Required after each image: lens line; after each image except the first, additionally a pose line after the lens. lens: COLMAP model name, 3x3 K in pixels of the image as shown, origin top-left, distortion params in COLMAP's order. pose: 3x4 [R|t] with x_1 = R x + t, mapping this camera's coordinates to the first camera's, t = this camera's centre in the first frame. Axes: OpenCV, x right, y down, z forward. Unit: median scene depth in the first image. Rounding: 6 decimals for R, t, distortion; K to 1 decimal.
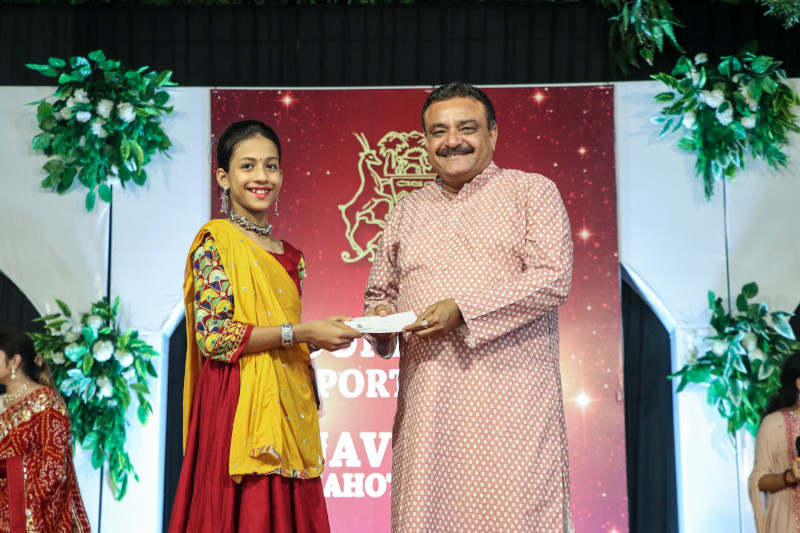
lens RADIAL K [[1938.2, 0, 400.0], [0, 1938.2, 266.5], [0, 0, 1]] dist [0.444313, 0.045214]
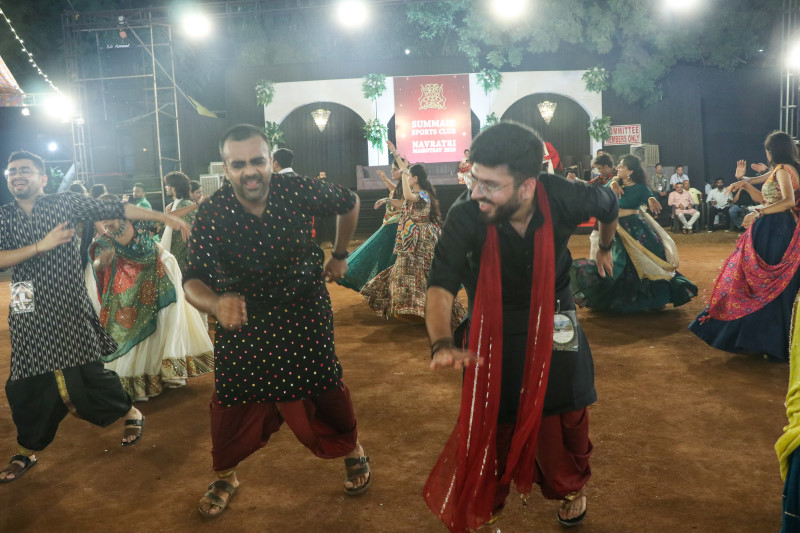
lens RADIAL K [[677.4, 0, 400.0], [0, 677.4, 266.5], [0, 0, 1]] dist [-0.169323, 0.171624]
pose [[0.999137, -0.039213, 0.013684, -0.126209], [0.033232, 0.952443, 0.302901, -0.153977], [-0.024911, -0.302184, 0.952924, -0.908020]]
